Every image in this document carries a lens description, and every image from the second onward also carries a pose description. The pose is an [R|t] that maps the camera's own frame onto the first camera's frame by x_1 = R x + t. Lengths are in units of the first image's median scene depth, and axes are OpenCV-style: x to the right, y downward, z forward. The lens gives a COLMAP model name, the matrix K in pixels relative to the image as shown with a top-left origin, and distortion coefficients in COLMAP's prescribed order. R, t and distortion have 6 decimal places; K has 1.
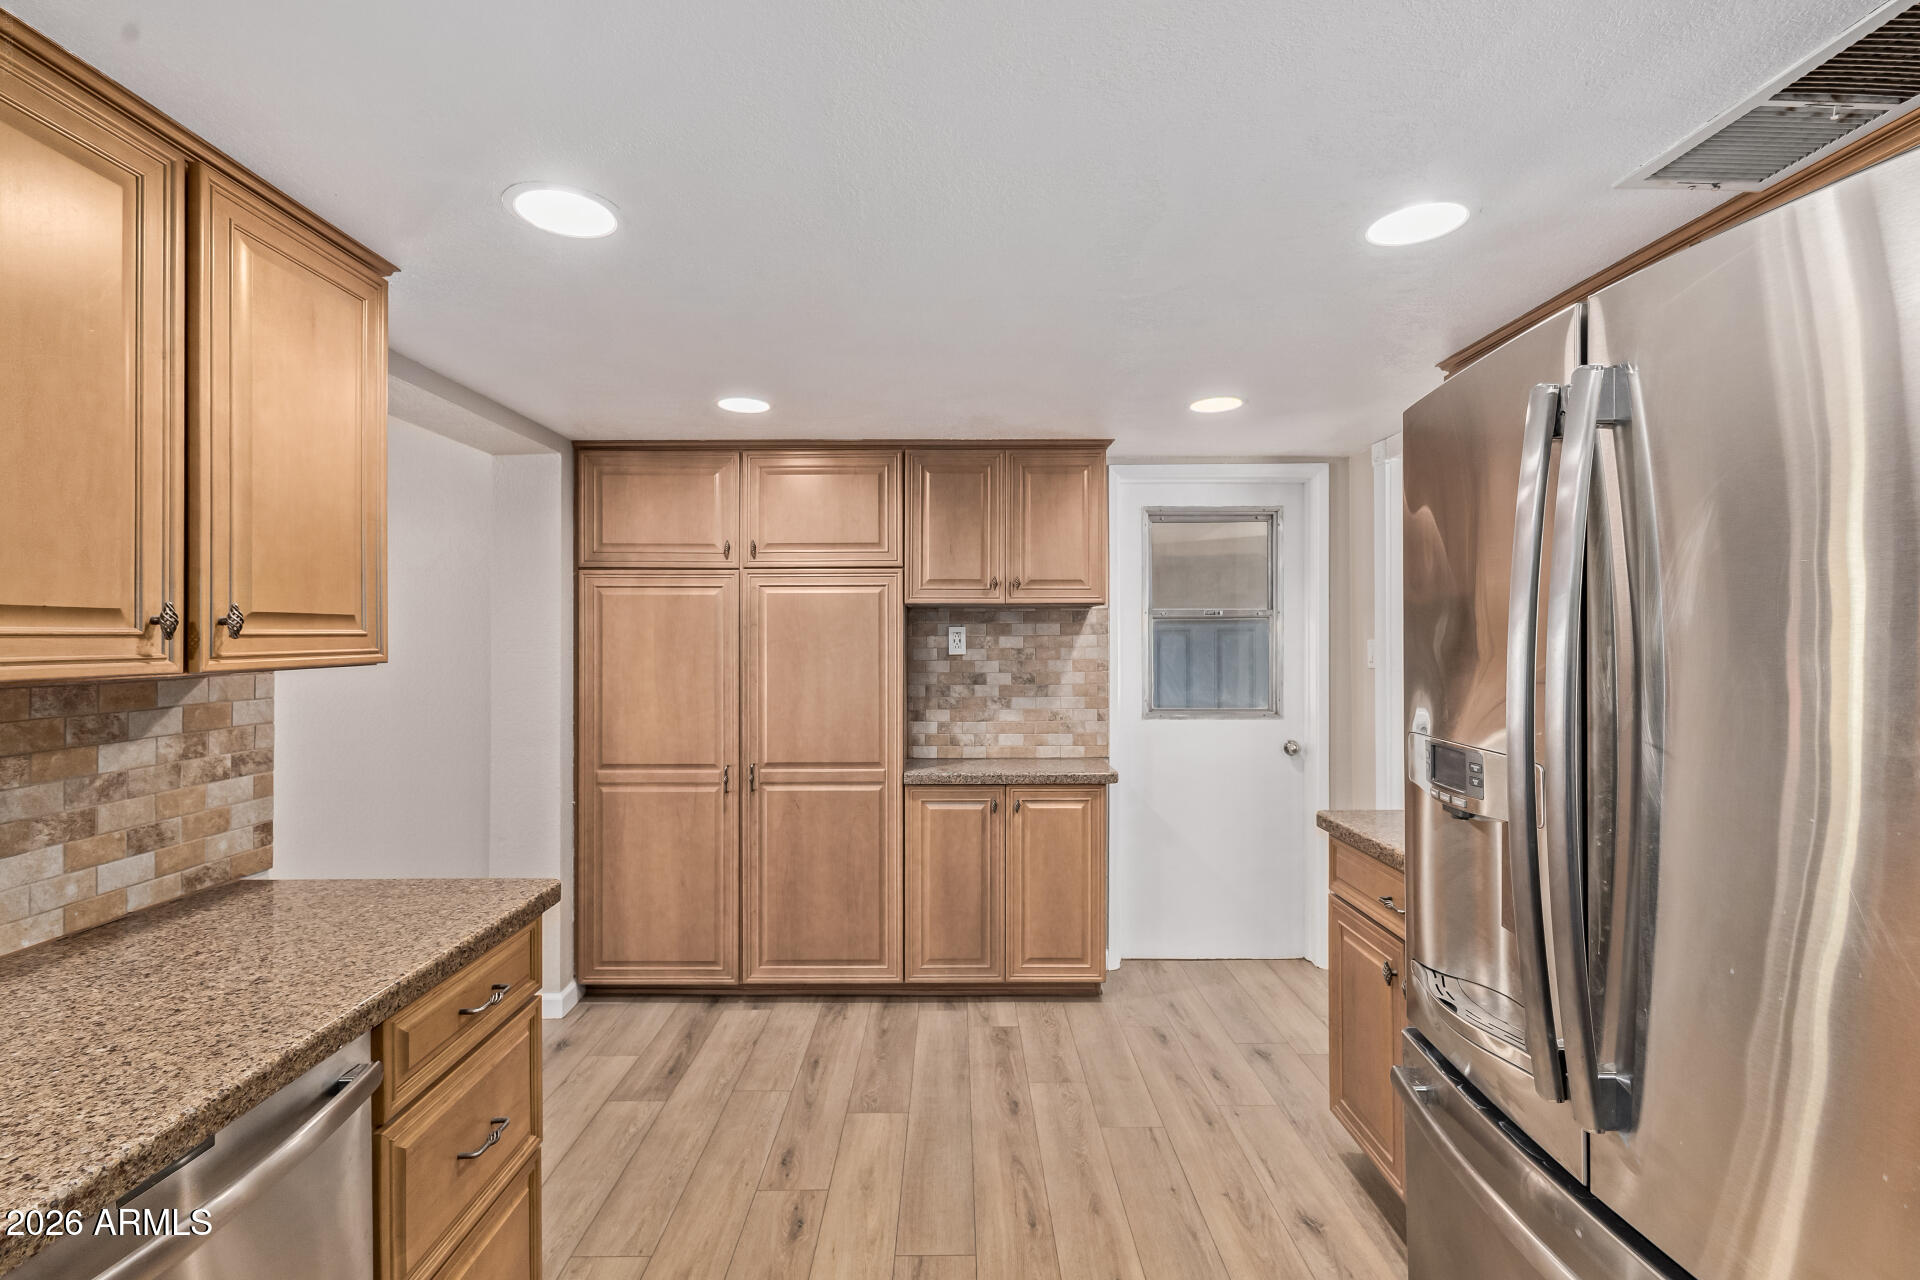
lens RADIAL K [[834.3, 0, 955.0], [0, 834.3, 630.0], [0, 0, 1]] dist [0.002713, -0.001666]
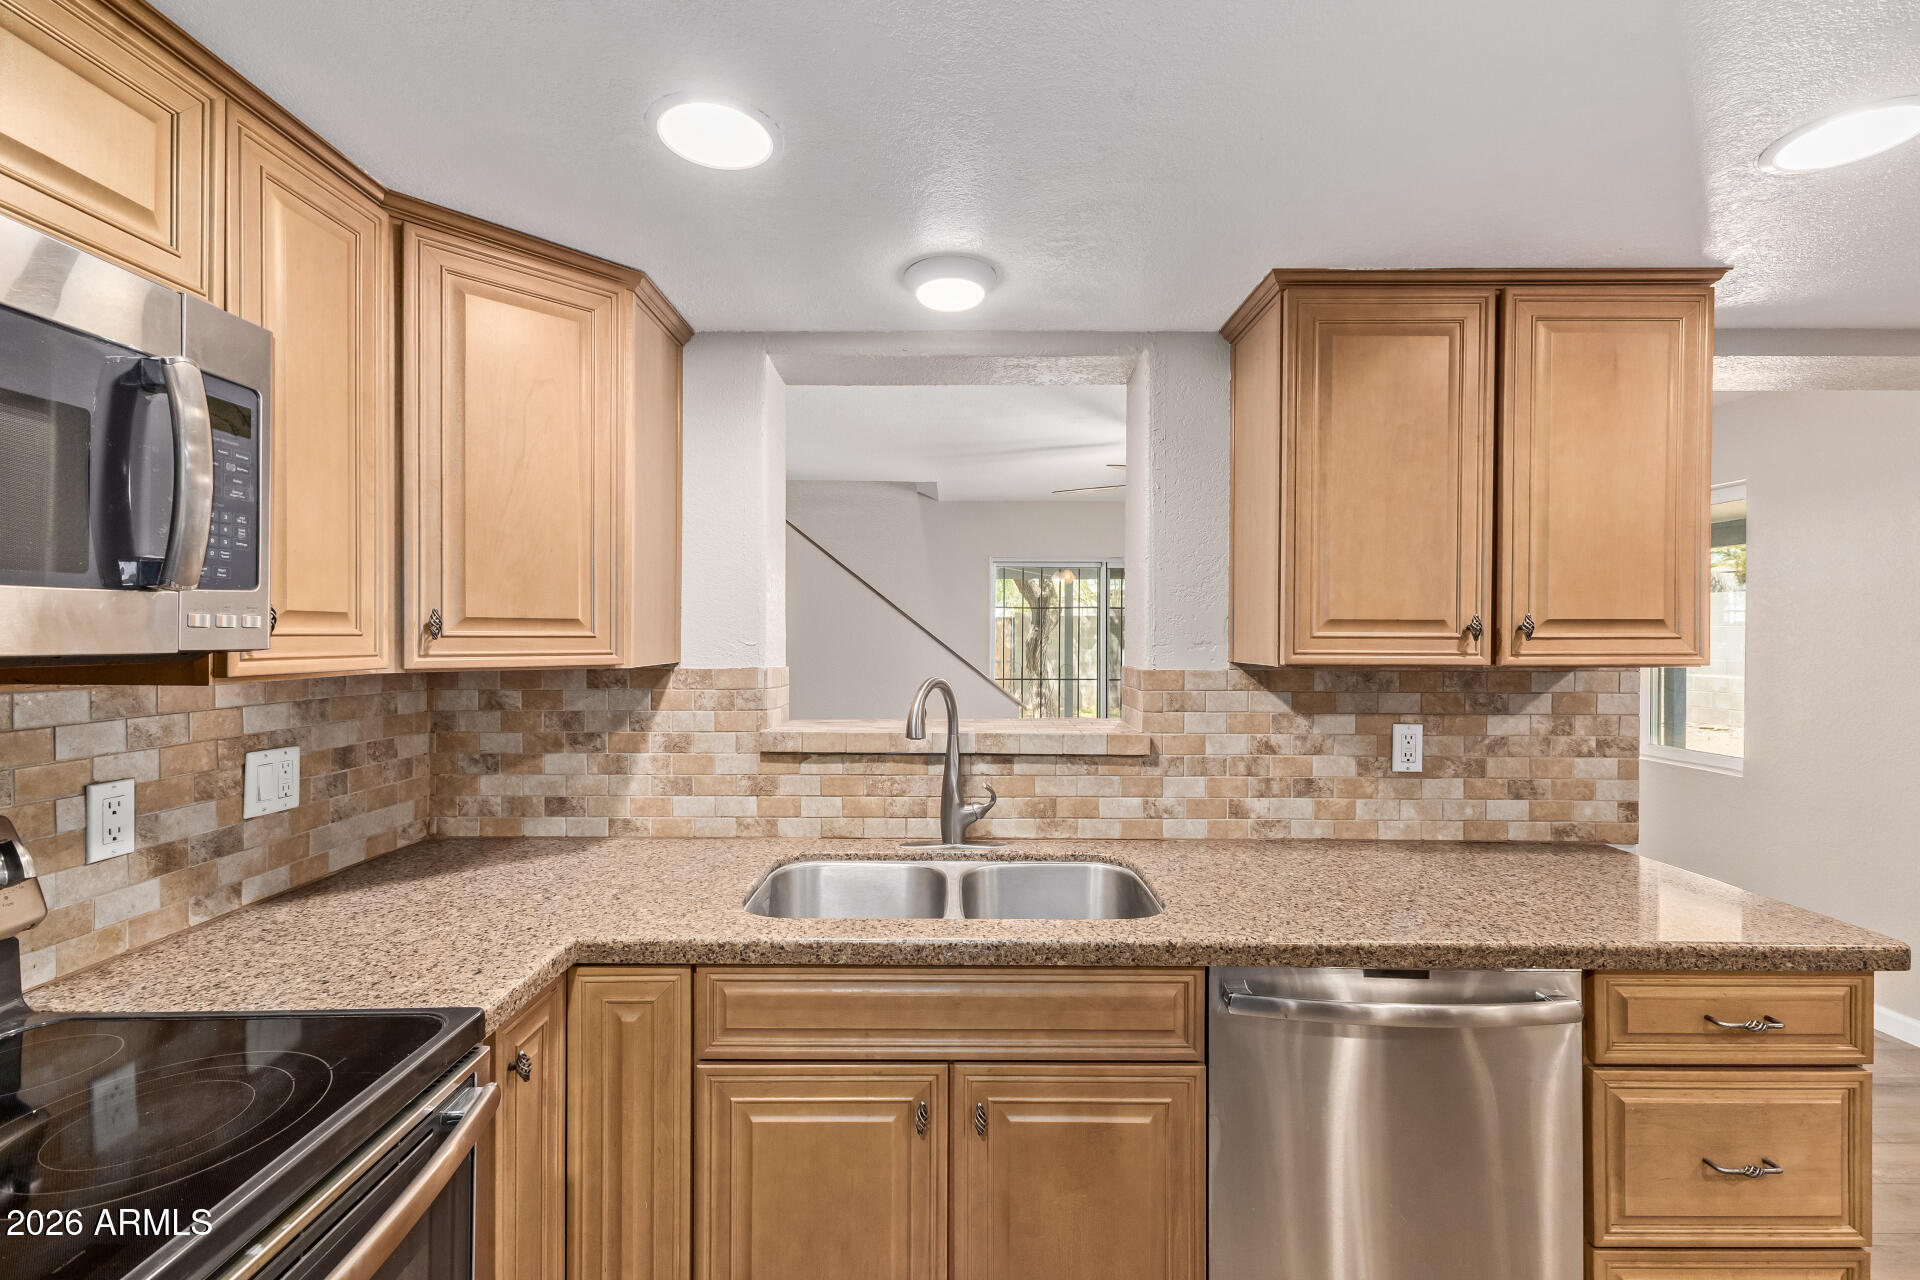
lens RADIAL K [[834.3, 0, 951.5], [0, 834.3, 636.0], [0, 0, 1]] dist [0.002713, -0.001666]
pose [[-0.011033, 0.003666, -0.999932, 0.409463], [0.002763, 0.999990, 0.003635, -0.003697], [0.999935, -0.002723, -0.011043, 0.108423]]
